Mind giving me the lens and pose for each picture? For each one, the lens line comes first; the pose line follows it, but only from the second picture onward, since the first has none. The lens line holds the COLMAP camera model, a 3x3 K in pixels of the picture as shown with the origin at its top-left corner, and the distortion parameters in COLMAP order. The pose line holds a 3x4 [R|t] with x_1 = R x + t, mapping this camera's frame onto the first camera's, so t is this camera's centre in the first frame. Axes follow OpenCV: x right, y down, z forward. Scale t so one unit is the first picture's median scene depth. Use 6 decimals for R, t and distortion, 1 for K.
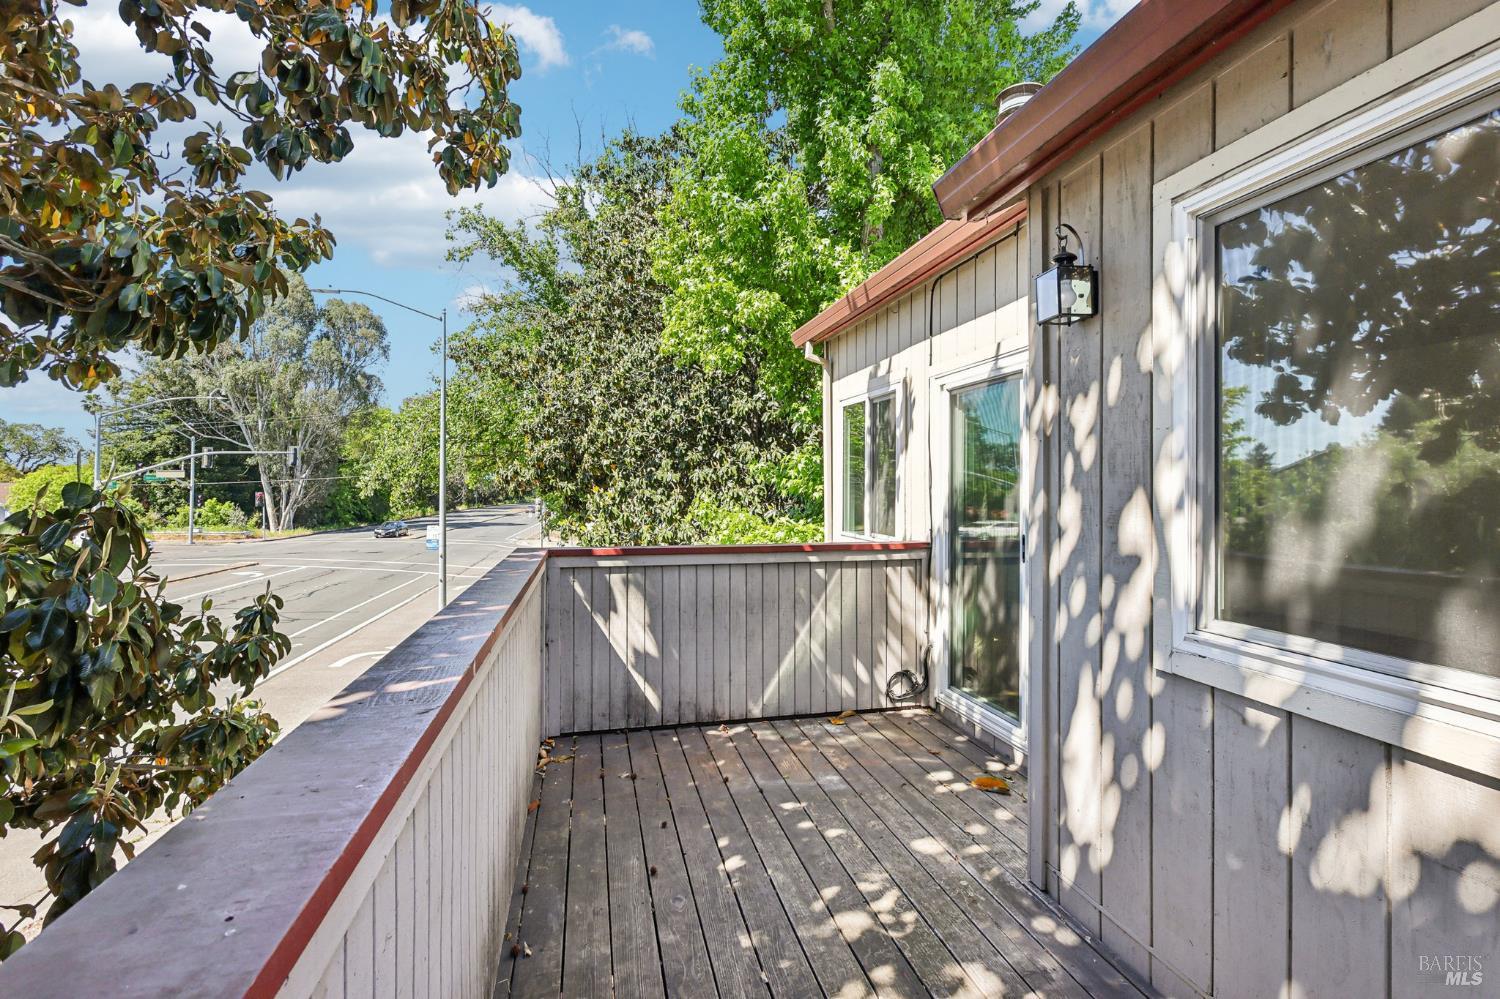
lens RADIAL K [[715.1, 0, 750.0], [0, 715.1, 499.5], [0, 0, 1]] dist [-0.001527, 0.000181]
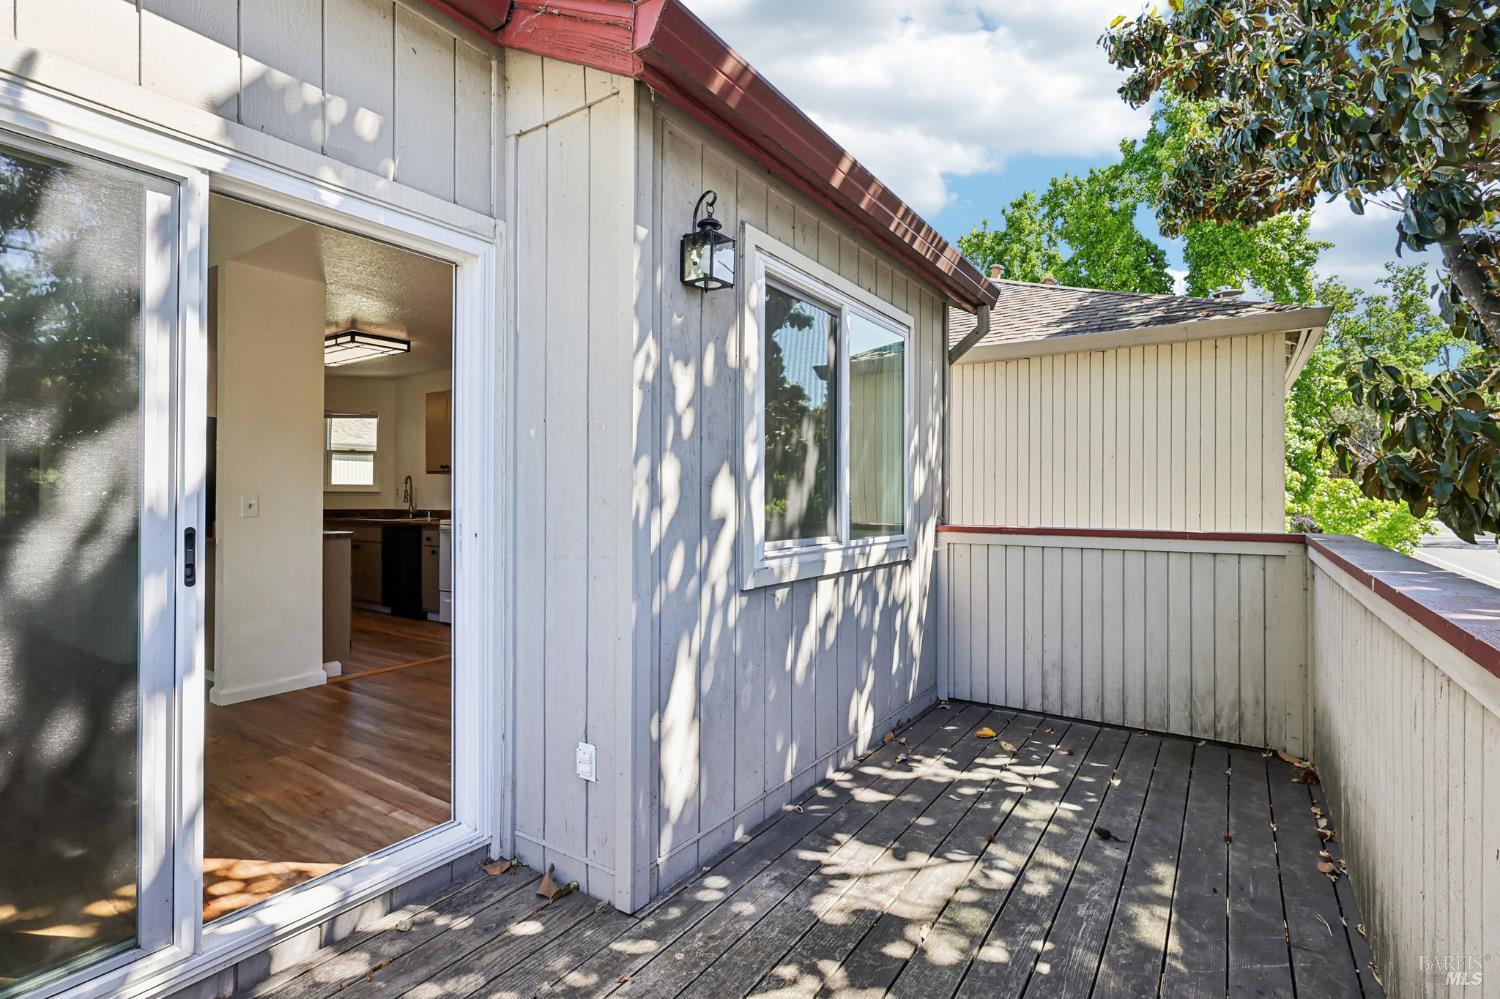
lens RADIAL K [[713.0, 0, 751.0], [0, 713.0, 526.4], [0, 0, 1]] dist [-0.003323, -0.000518]
pose [[-0.676540, -0.035586, 0.735545, -0.363929], [0.000769, 0.998797, 0.049029, 0.037240], [-0.736405, 0.033736, -0.675699, 1.722503]]
